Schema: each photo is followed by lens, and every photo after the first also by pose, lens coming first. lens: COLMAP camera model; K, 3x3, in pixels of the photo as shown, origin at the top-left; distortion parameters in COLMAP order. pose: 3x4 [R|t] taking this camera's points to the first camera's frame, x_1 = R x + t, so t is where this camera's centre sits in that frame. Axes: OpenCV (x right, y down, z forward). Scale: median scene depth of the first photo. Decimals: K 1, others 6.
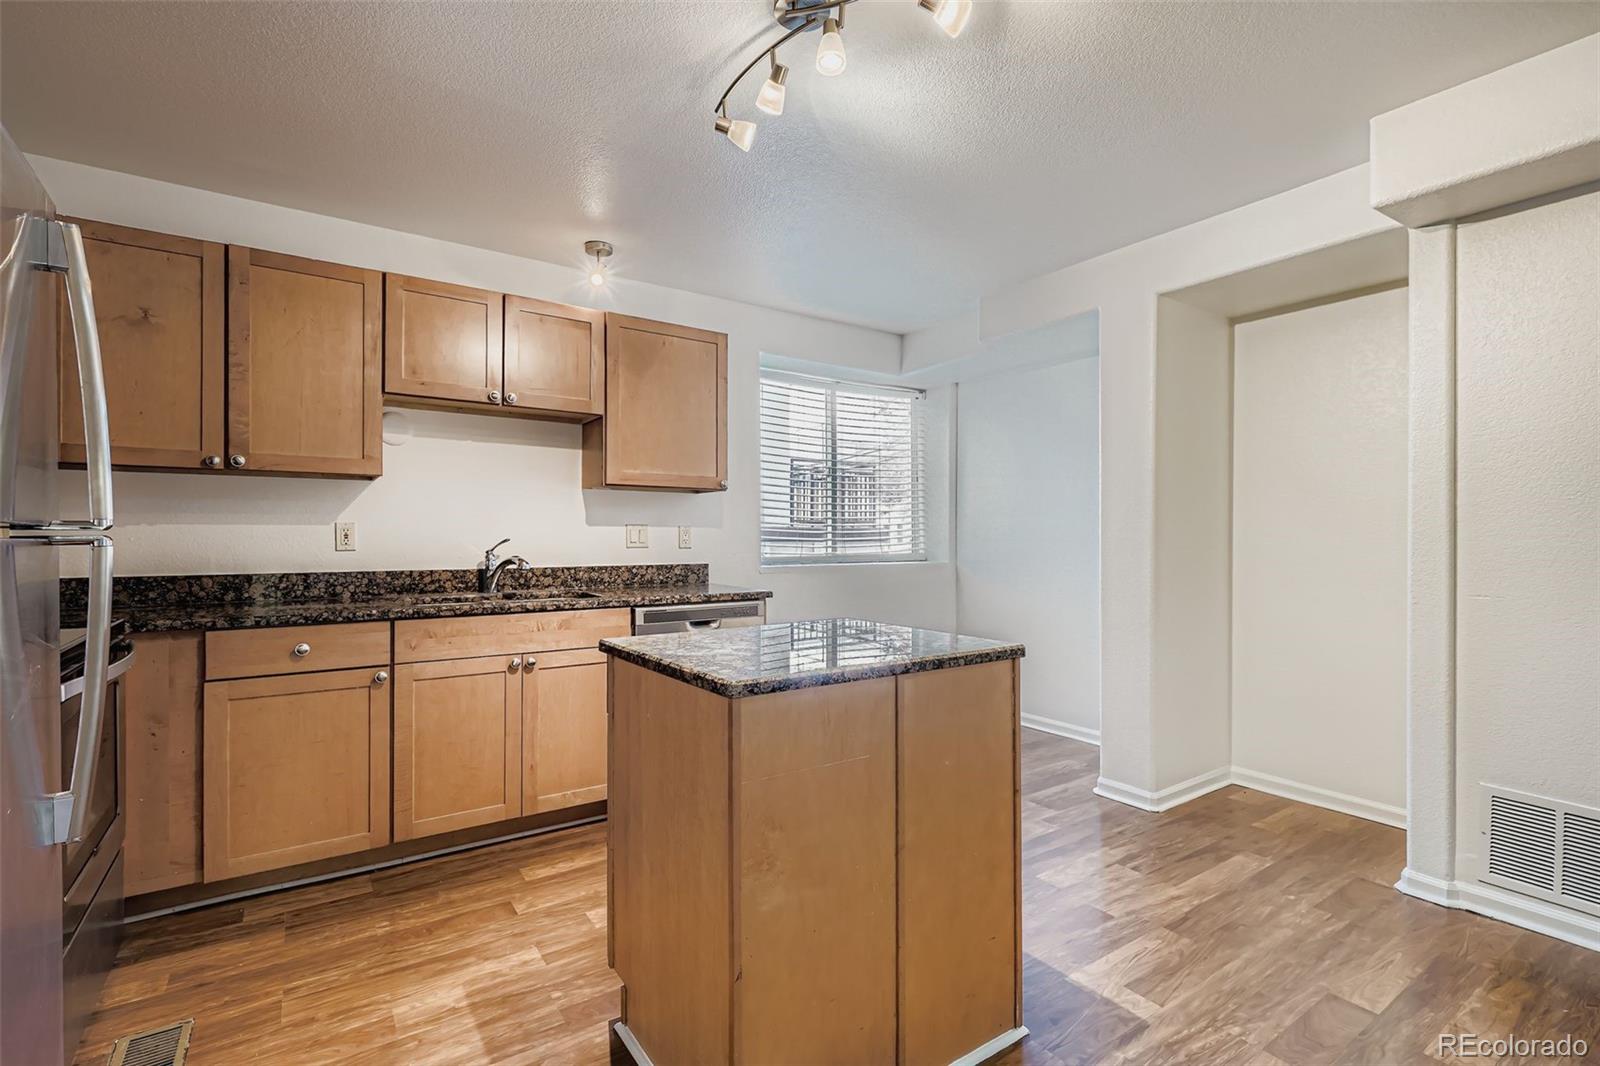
lens RADIAL K [[724.1, 0, 803.8], [0, 724.1, 538.5], [0, 0, 1]] dist [0.002476, 0.000374]
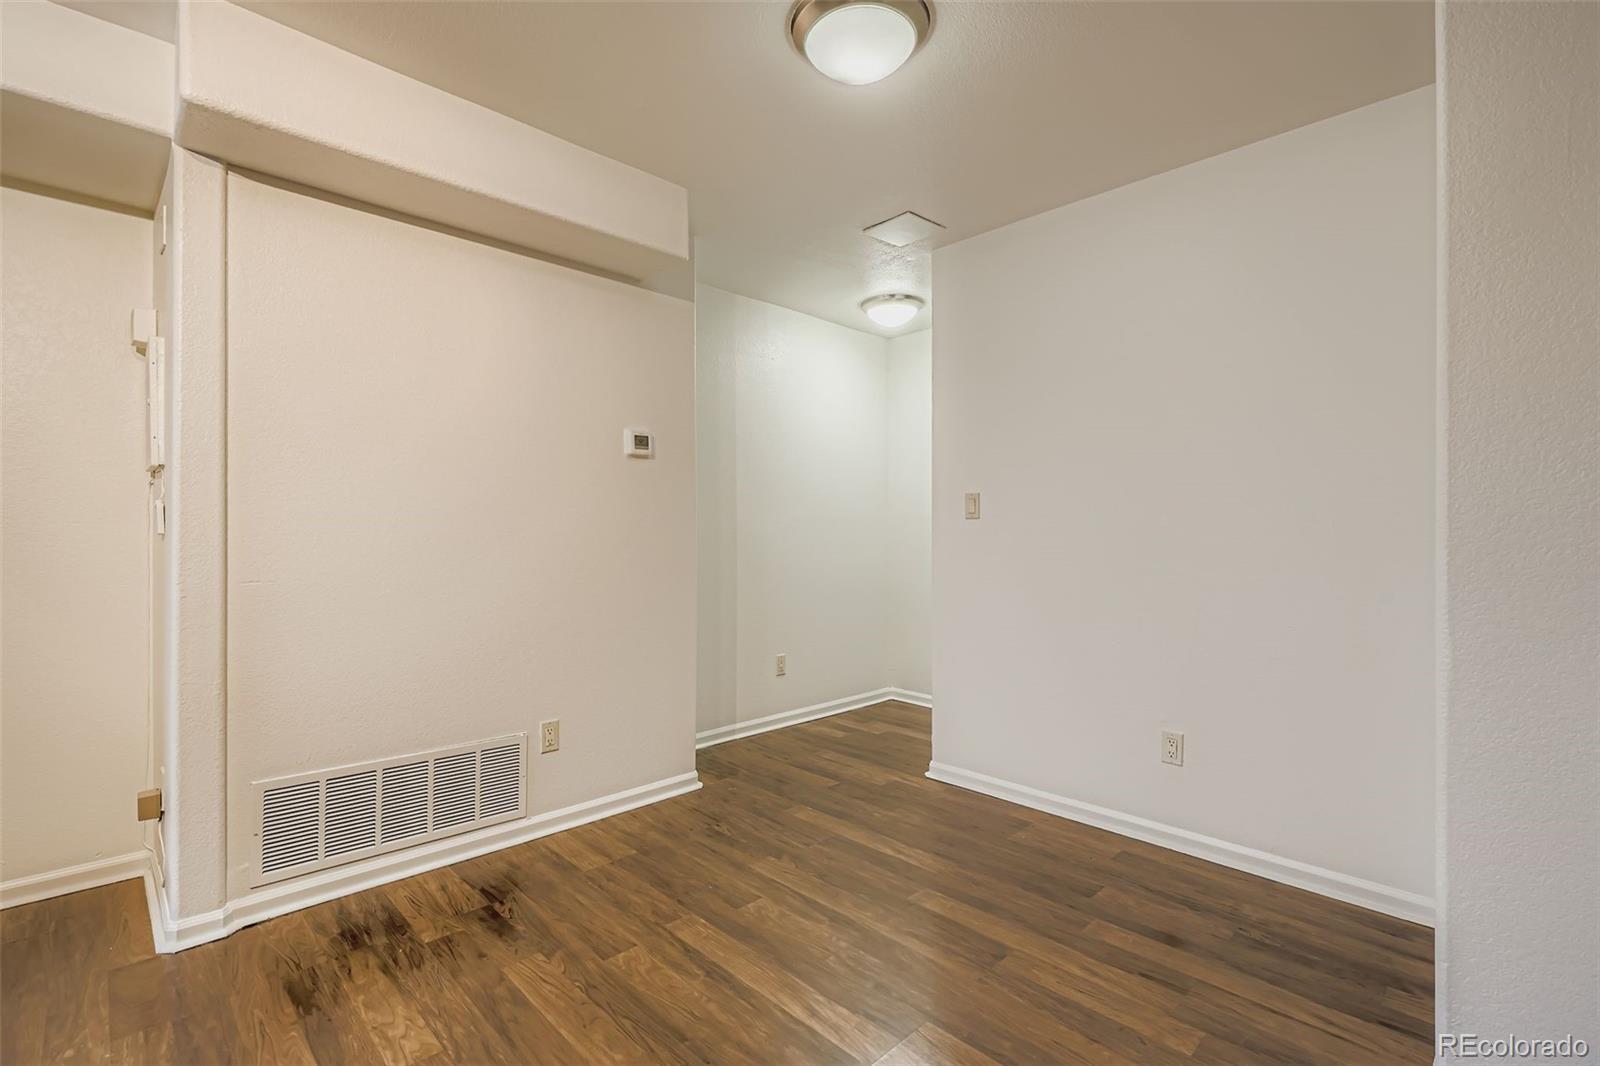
lens RADIAL K [[733.0, 0, 806.0], [0, 733.0, 522.4], [0, 0, 1]] dist [-0.003038, -0.001123]
pose [[-0.174673, 0.008152, 0.984593, -0.087916], [0.000053, 0.999966, -0.008270, 0.008735], [-0.984626, -0.001393, -0.174668, 0.353975]]
